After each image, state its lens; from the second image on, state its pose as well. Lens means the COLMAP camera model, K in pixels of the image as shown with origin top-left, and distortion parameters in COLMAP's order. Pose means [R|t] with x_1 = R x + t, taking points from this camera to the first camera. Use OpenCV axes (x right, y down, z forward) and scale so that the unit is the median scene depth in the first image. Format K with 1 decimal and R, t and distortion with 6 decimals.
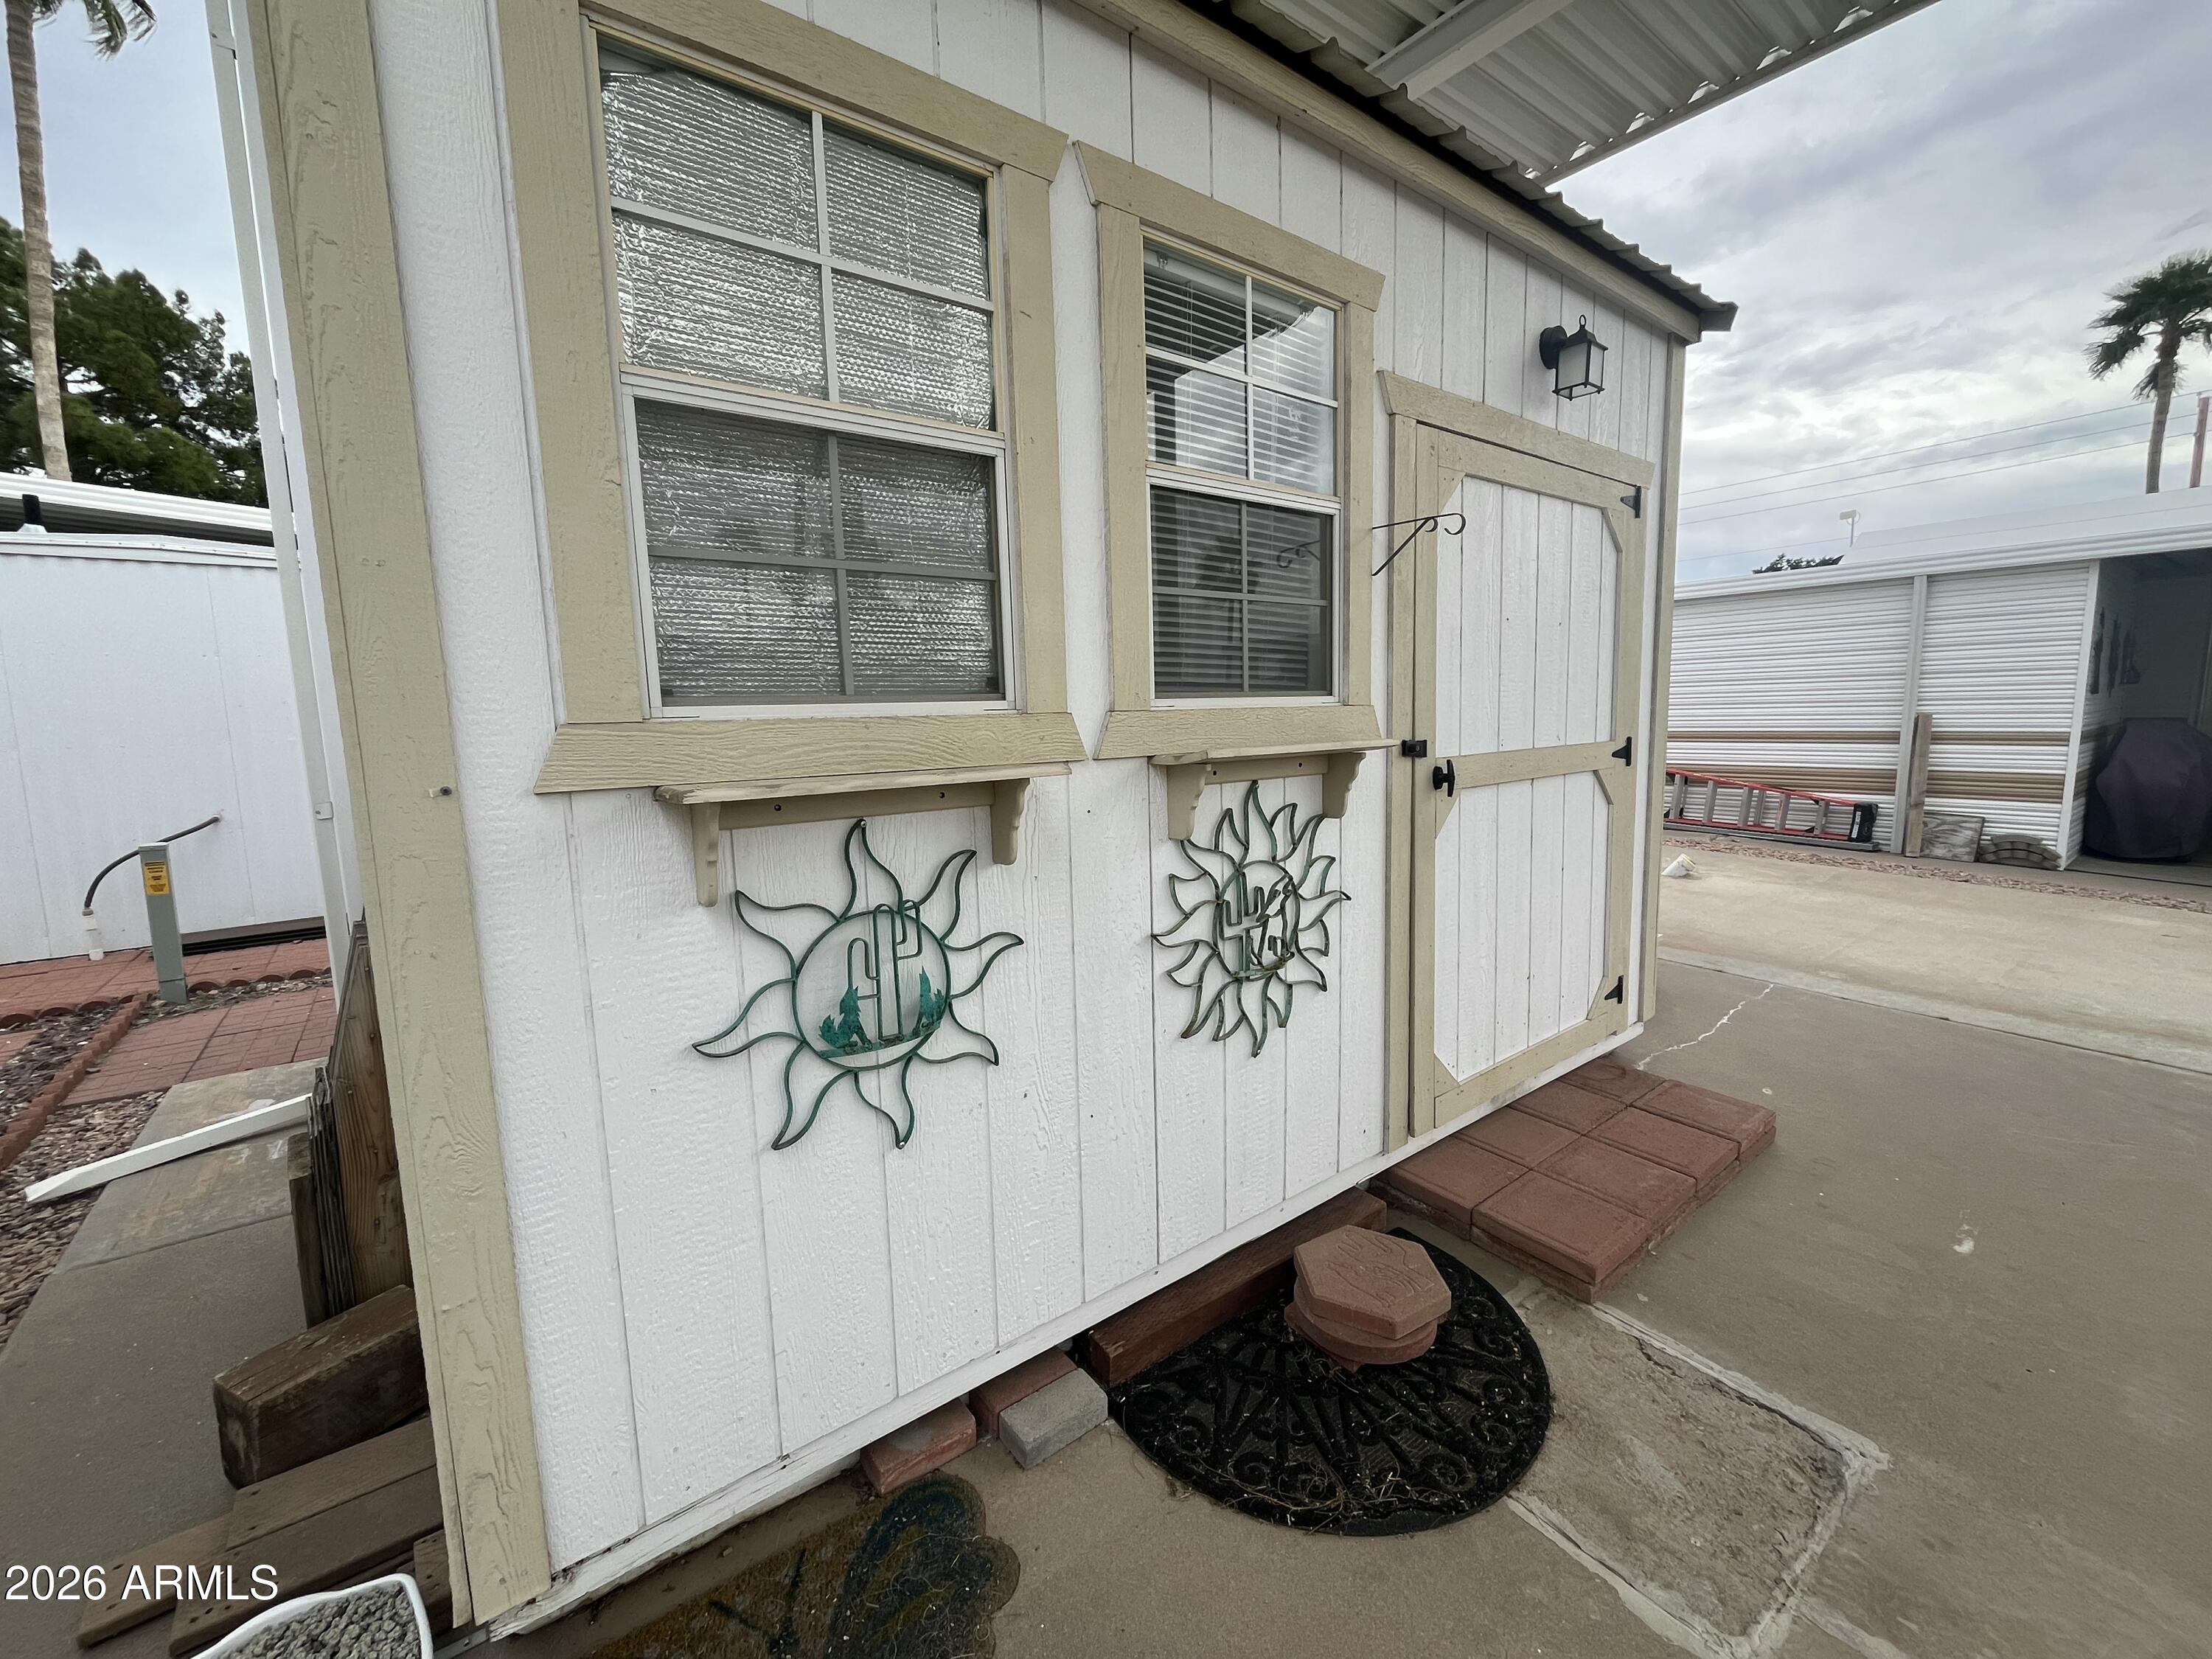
lens RADIAL K [[898.6, 0, 1109.1], [0, 898.6, 824.4], [0, 0, 1]] dist [-0.003061, -0.001167]
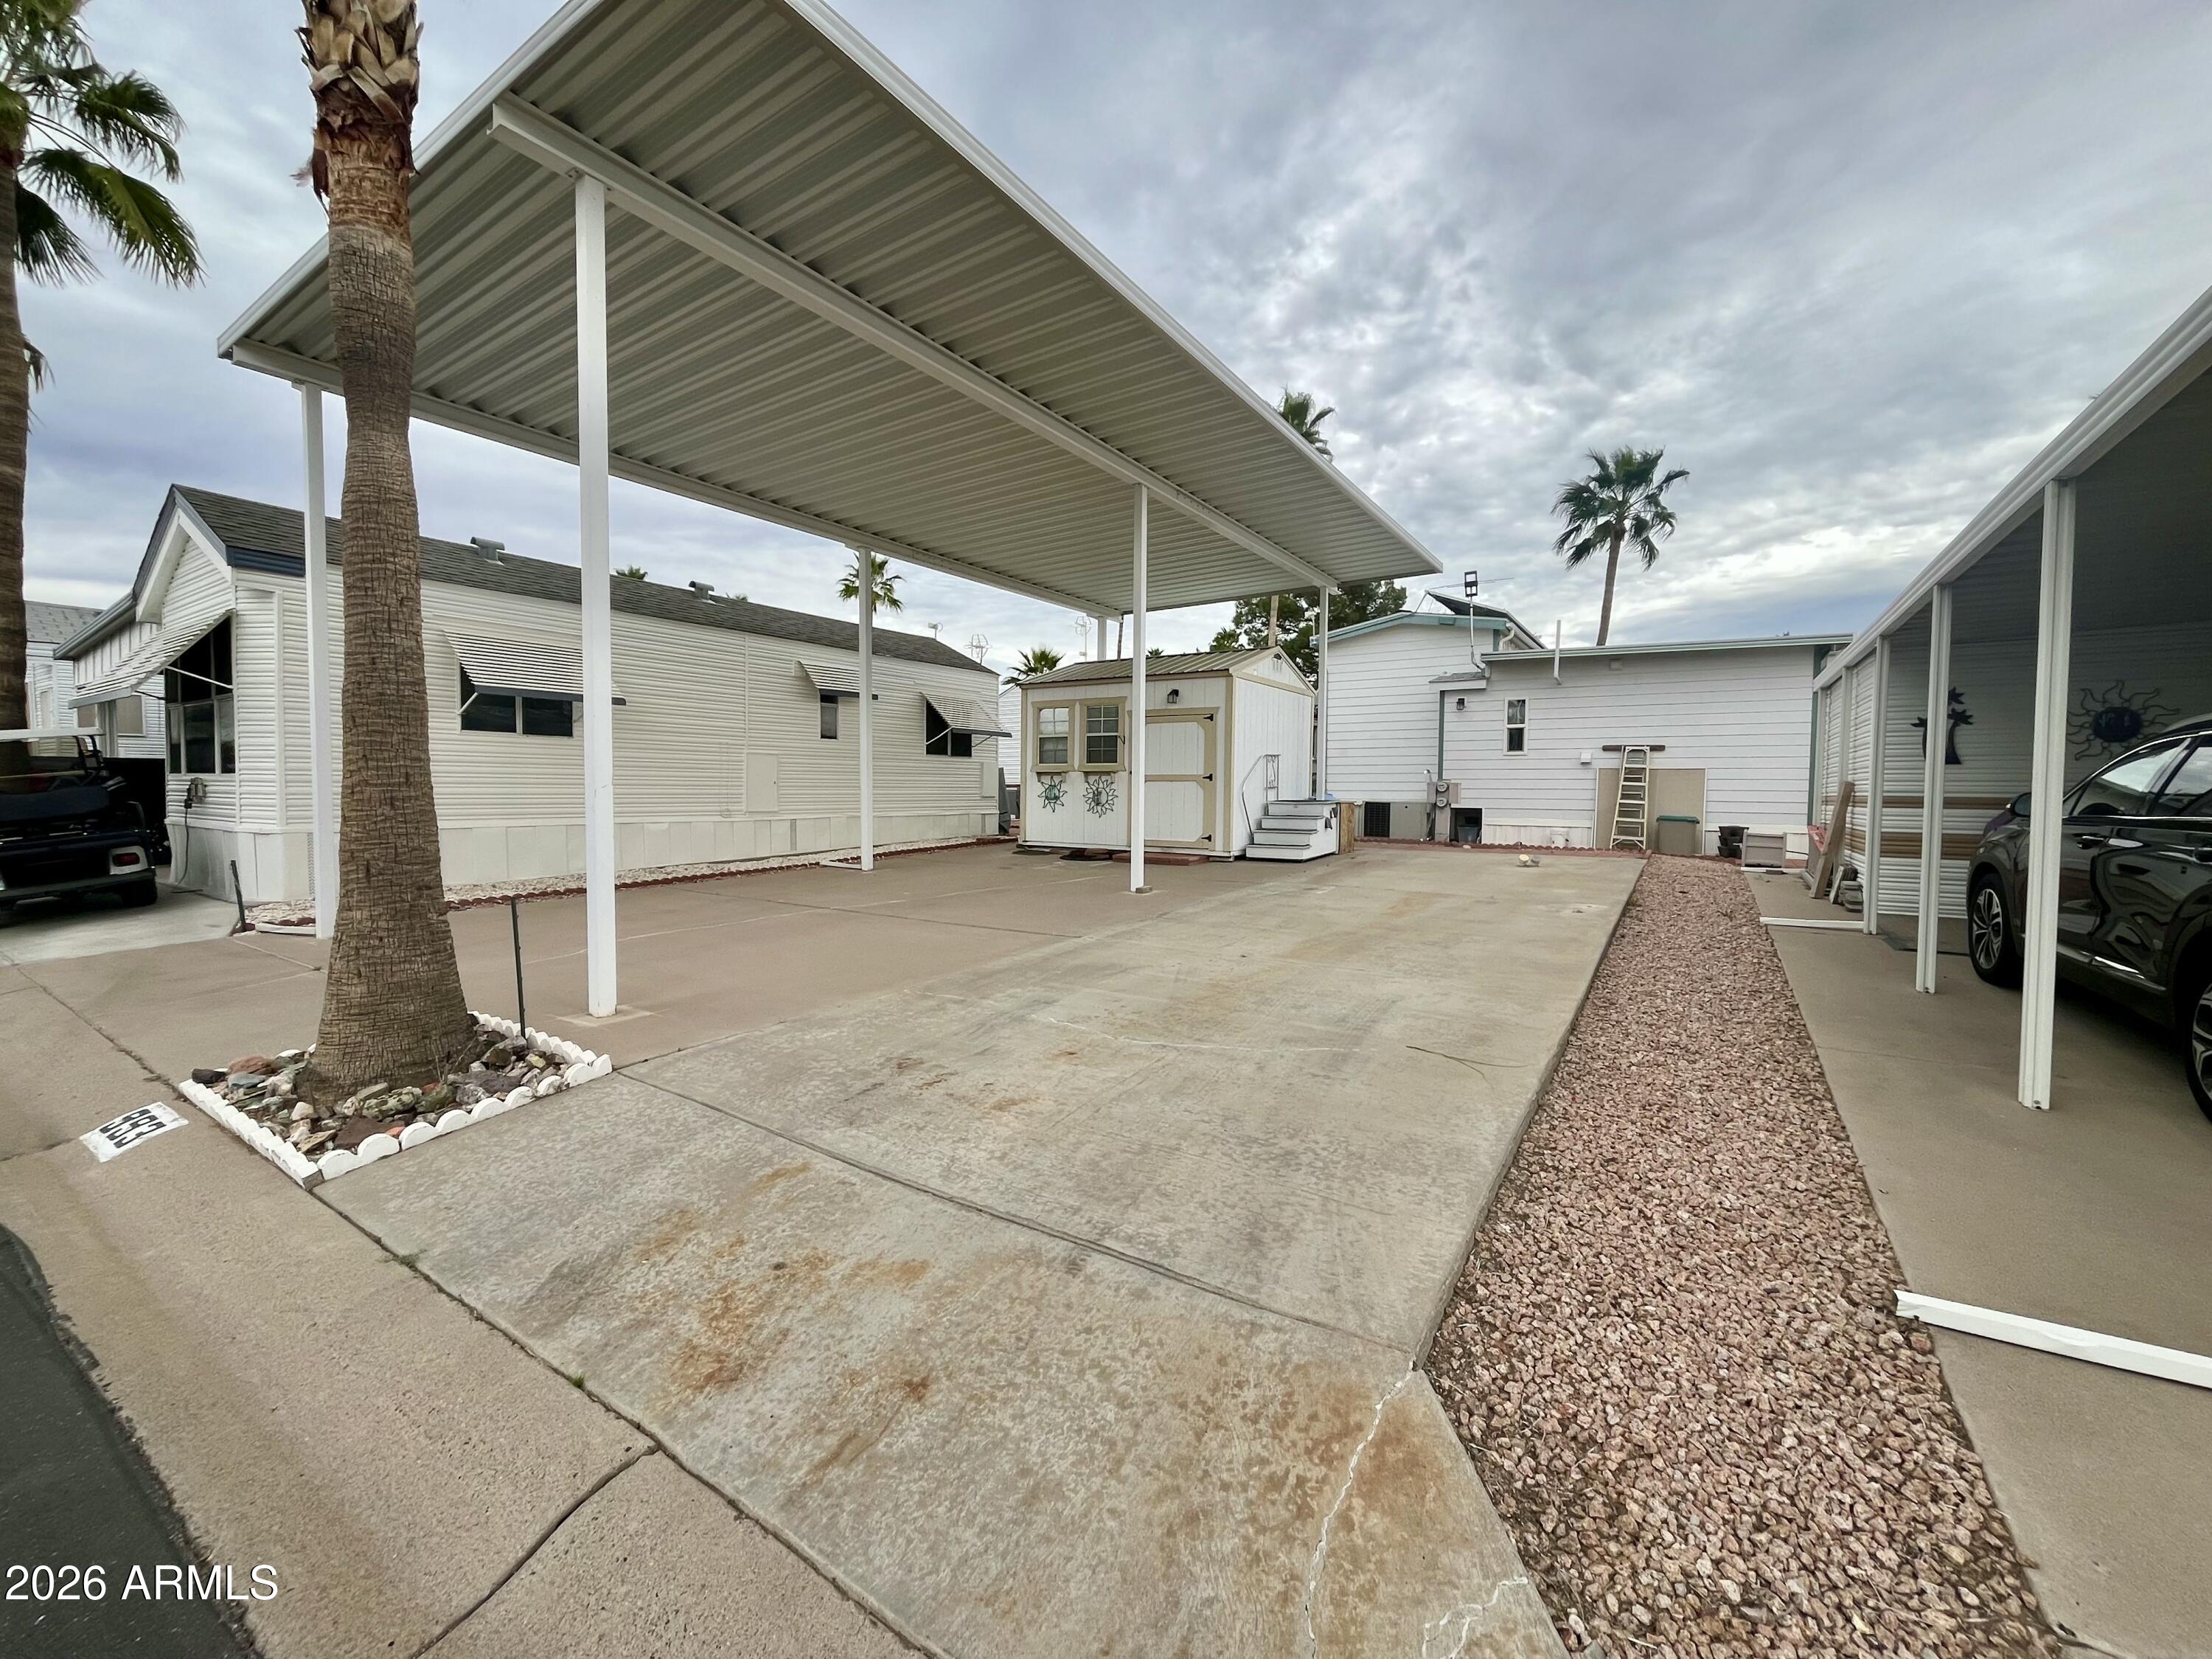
lens RADIAL K [[898.6, 0, 1099.0], [0, 898.6, 824.8], [0, 0, 1]] dist [-0.003061, -0.001167]
pose [[0.317989, 0.068166, -0.945641, 6.959836], [-0.136068, 0.990368, 0.025635, 0.155300], [0.938280, 0.120520, 0.324201, -1.227400]]
